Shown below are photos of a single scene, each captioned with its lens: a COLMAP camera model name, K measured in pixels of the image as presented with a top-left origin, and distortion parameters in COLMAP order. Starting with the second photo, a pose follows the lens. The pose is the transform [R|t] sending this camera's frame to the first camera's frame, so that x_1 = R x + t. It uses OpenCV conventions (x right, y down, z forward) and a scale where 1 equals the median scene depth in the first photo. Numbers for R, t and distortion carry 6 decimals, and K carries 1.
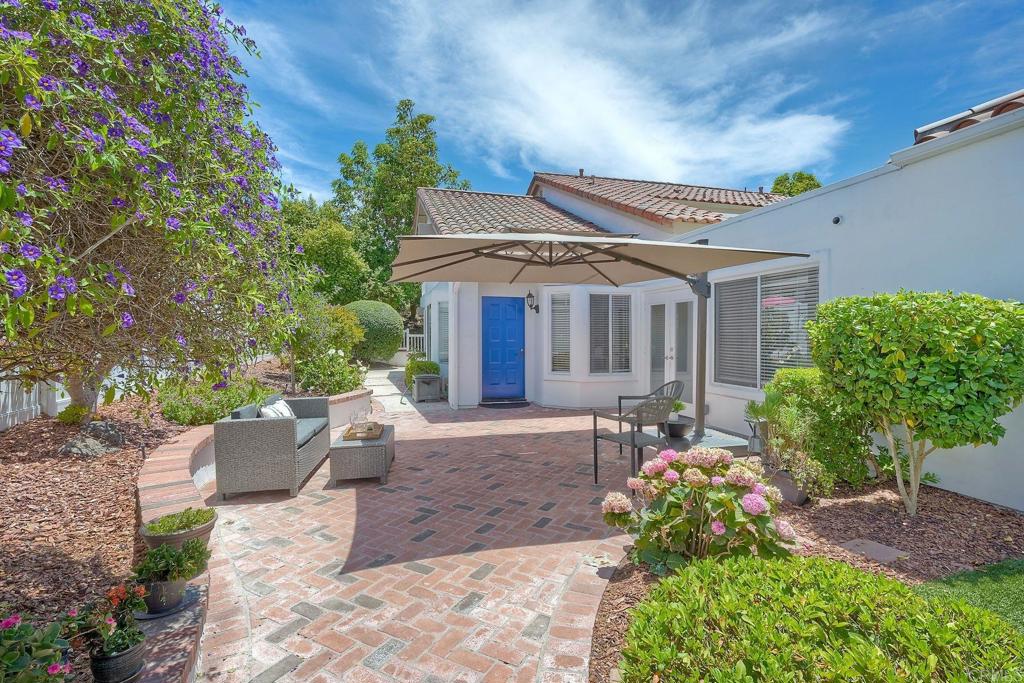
lens RADIAL K [[477.4, 0, 509.7], [0, 477.4, 341.0], [0, 0, 1]] dist [0.004087, 0.000594]
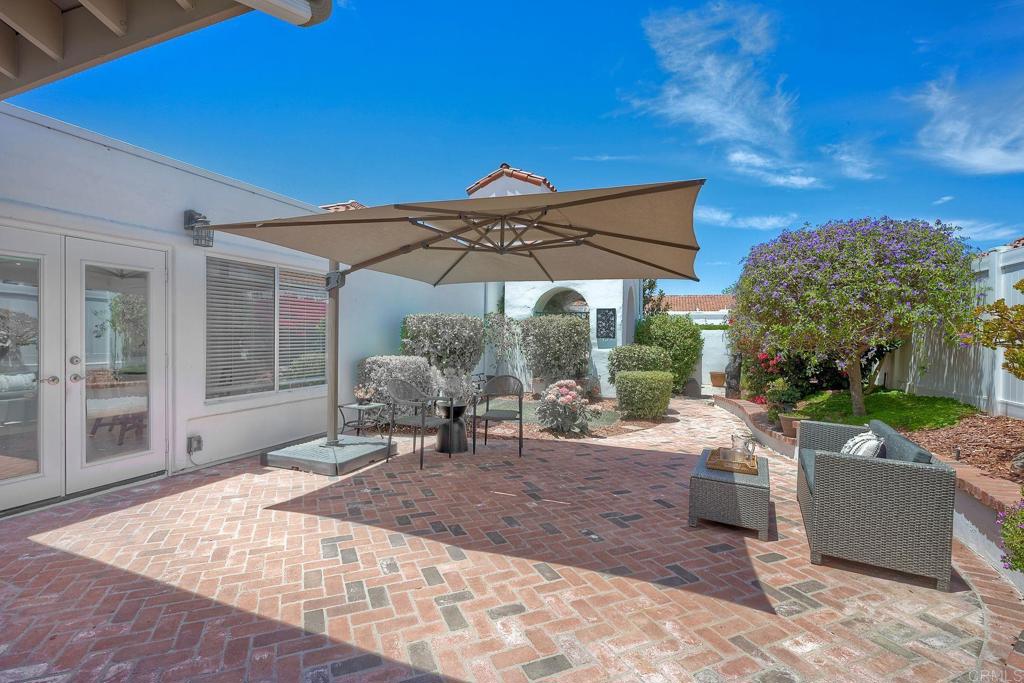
lens RADIAL K [[477.4, 0, 505.8], [0, 477.4, 339.3], [0, 0, 1]] dist [0.004087, 0.000594]
pose [[-0.800201, -0.013275, 0.599585, -0.463185], [-0.001773, 0.999803, 0.019770, -0.021714], [-0.599729, 0.014757, -0.800067, 1.800829]]
